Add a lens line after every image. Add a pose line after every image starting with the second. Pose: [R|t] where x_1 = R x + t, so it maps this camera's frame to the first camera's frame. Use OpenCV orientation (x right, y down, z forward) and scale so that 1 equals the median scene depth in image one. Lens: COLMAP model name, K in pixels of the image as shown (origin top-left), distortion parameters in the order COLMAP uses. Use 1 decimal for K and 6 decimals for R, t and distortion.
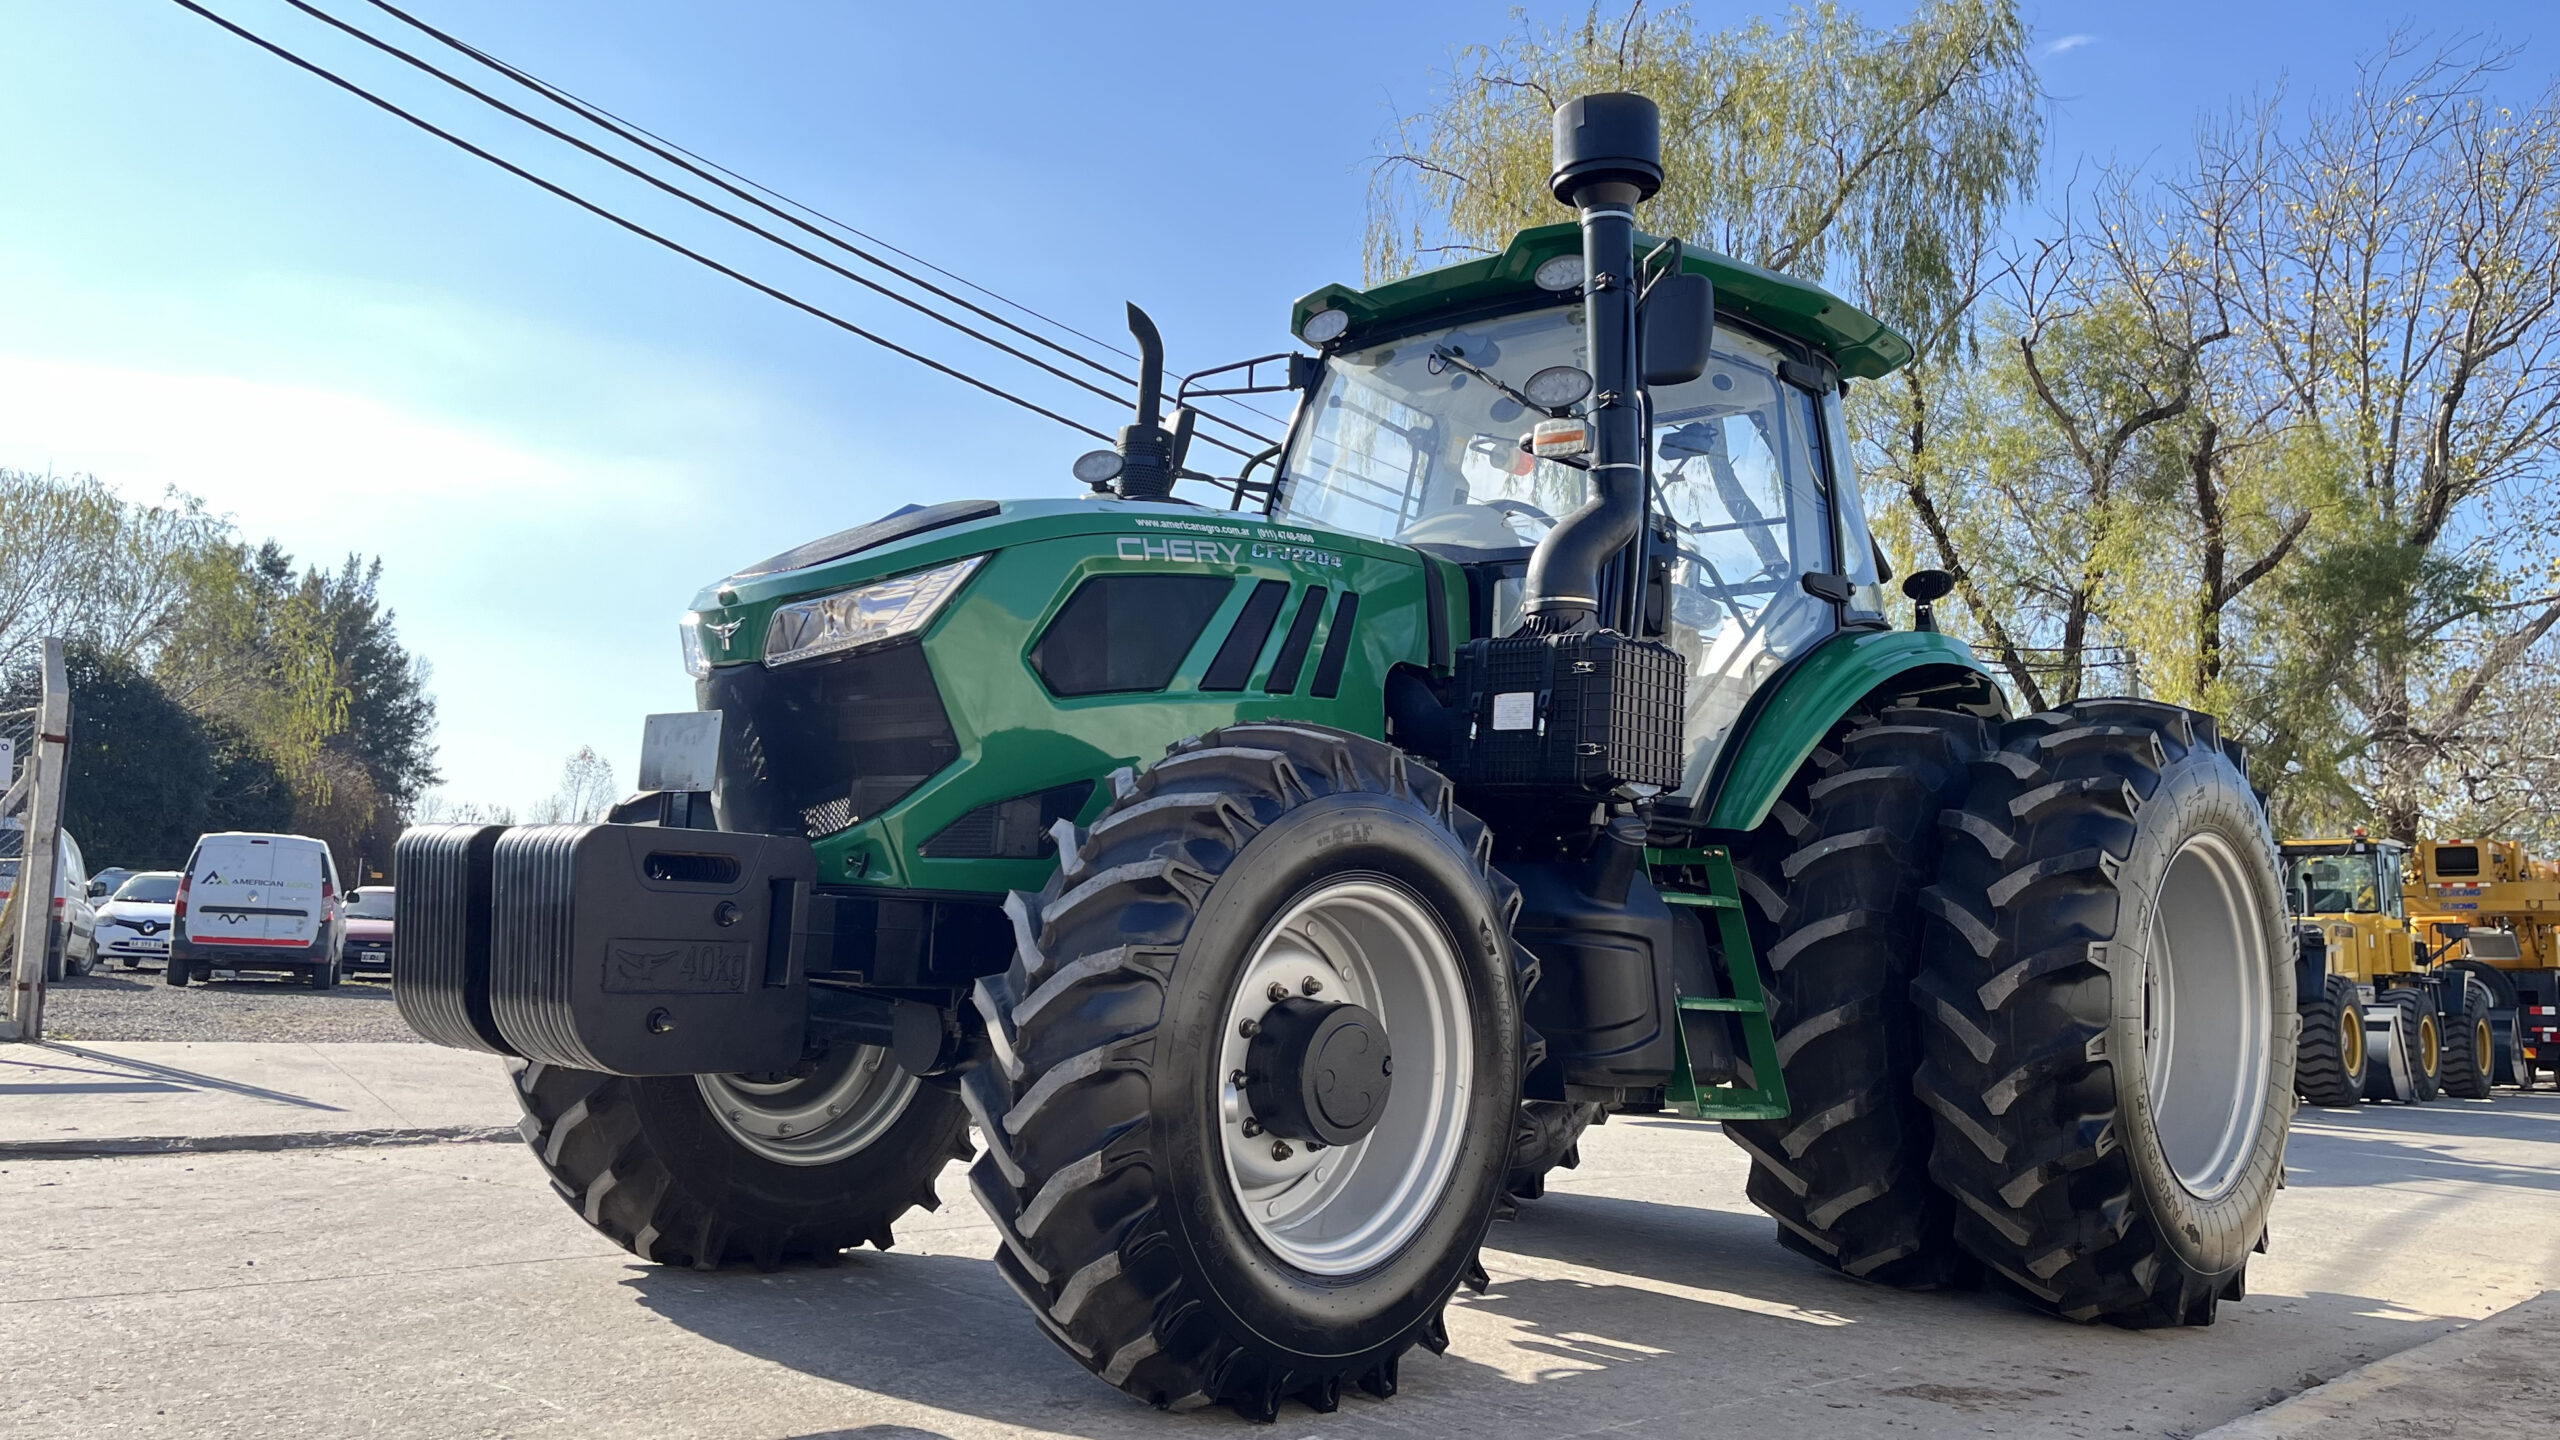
lens RADIAL K [[2058.0, 0, 1280.0], [0, 2058.0, 720.0], [0, 0, 1]] dist [0.056657, 0.001437]
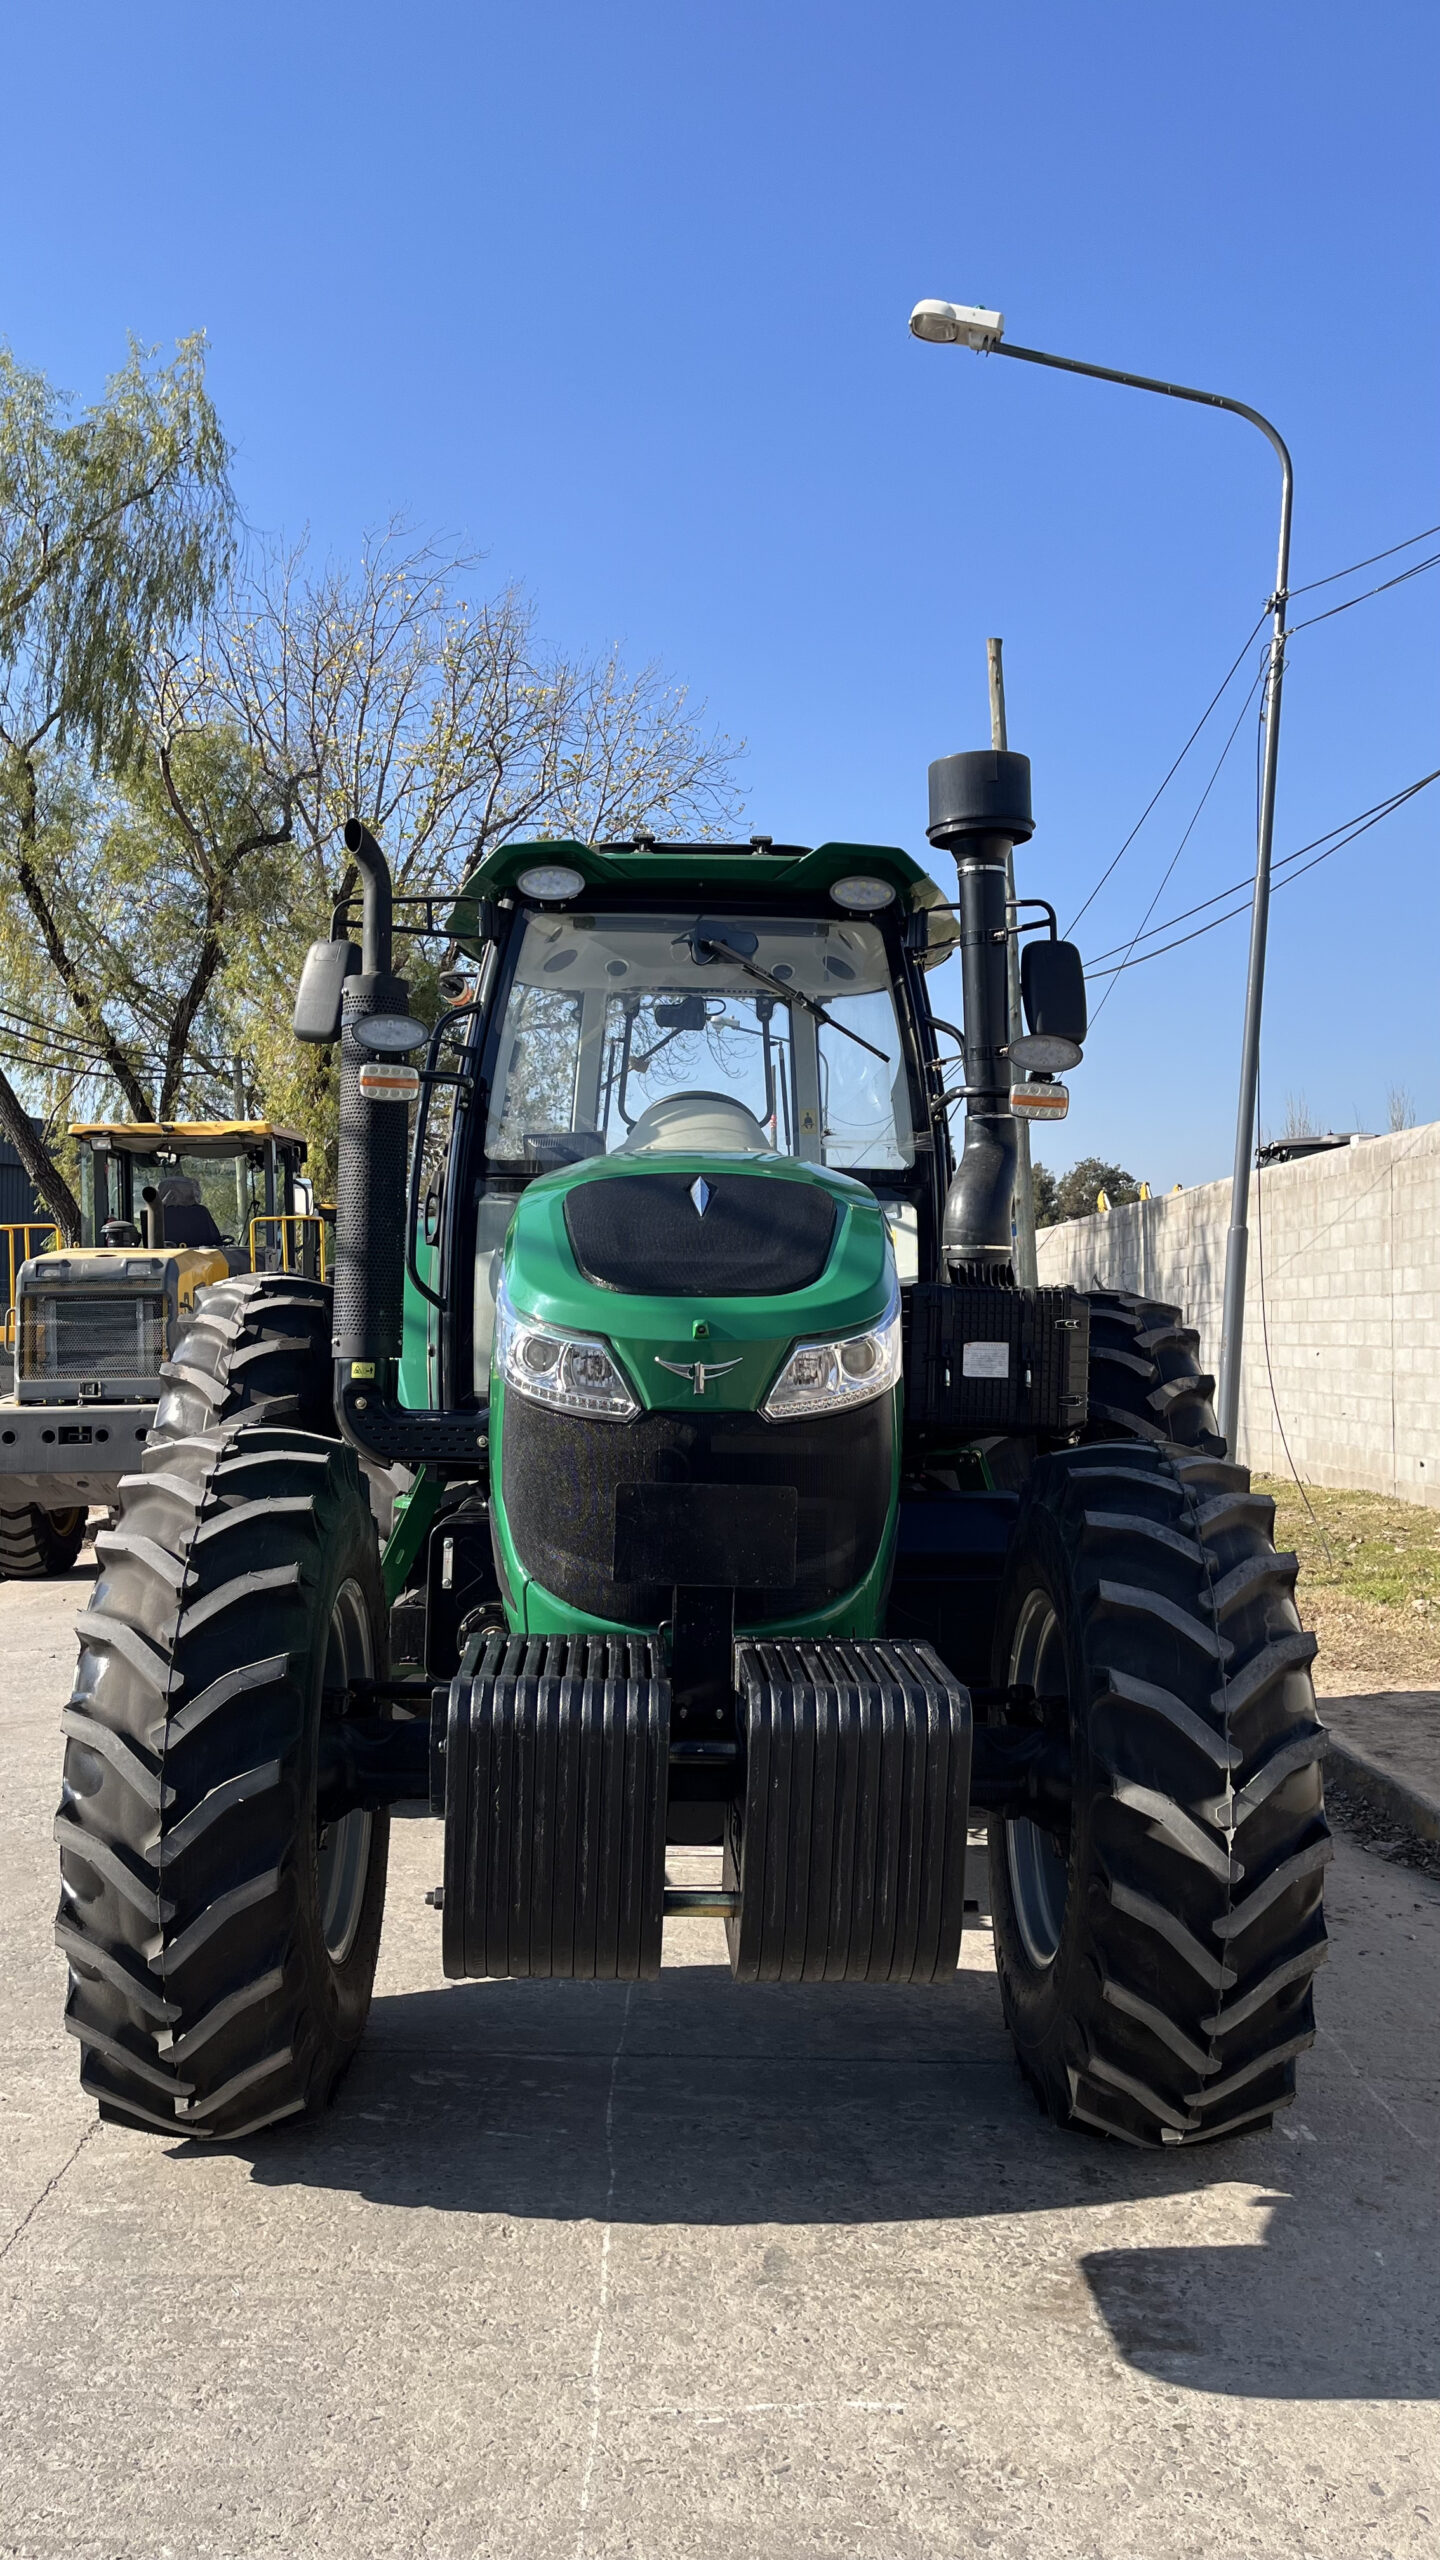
lens RADIAL K [[1984.1, 0, 763.5], [0, 1984.1, 1274.6], [0, 0, 1]] dist [0.046383, -0.000322]
pose [[0.726894, -0.008353, 0.686699, -0.608996], [-0.061330, 0.995141, 0.077025, -0.108961], [-0.684006, -0.098104, 0.722849, 0.333424]]
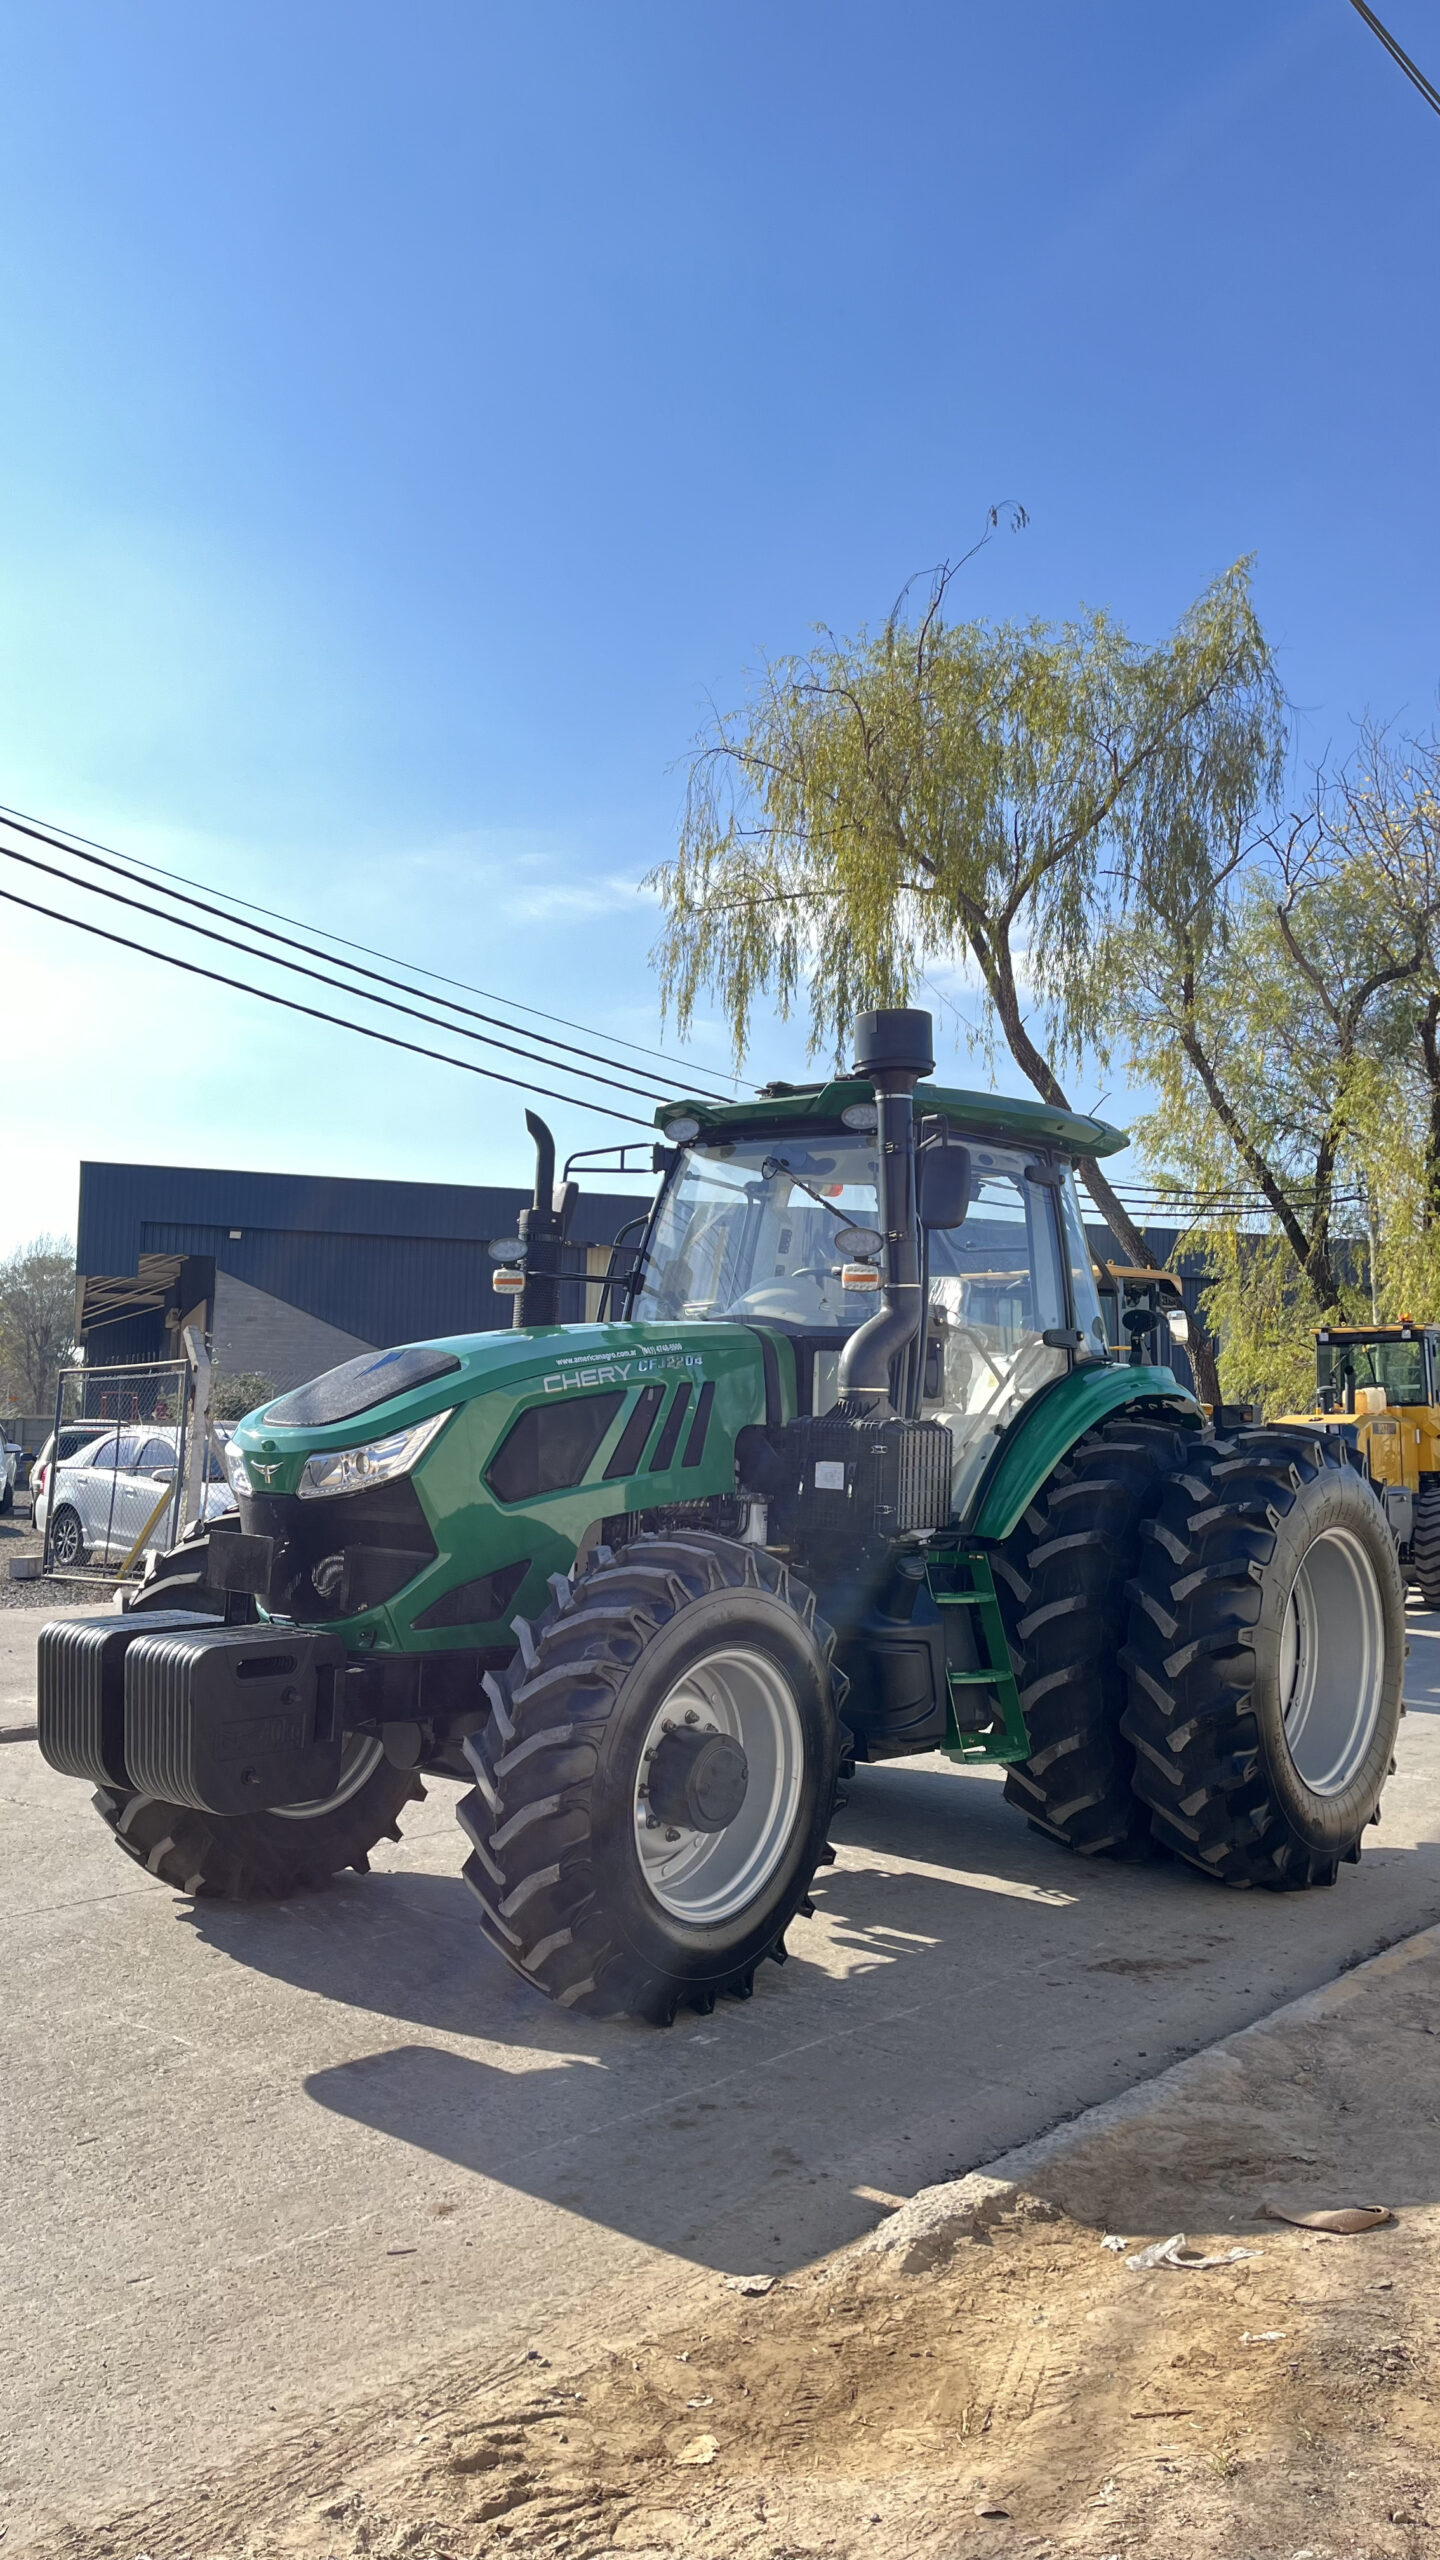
lens RADIAL K [[1971.3, 0, 756.5], [0, 1971.3, 1278.3], [0, 0, 1]] dist [0.059848, -0.003986]
pose [[0.997023, -0.012495, 0.076081, -0.030706], [0.009364, 0.999100, 0.041380, -0.176826], [-0.076529, -0.040544, 0.996243, -0.277303]]
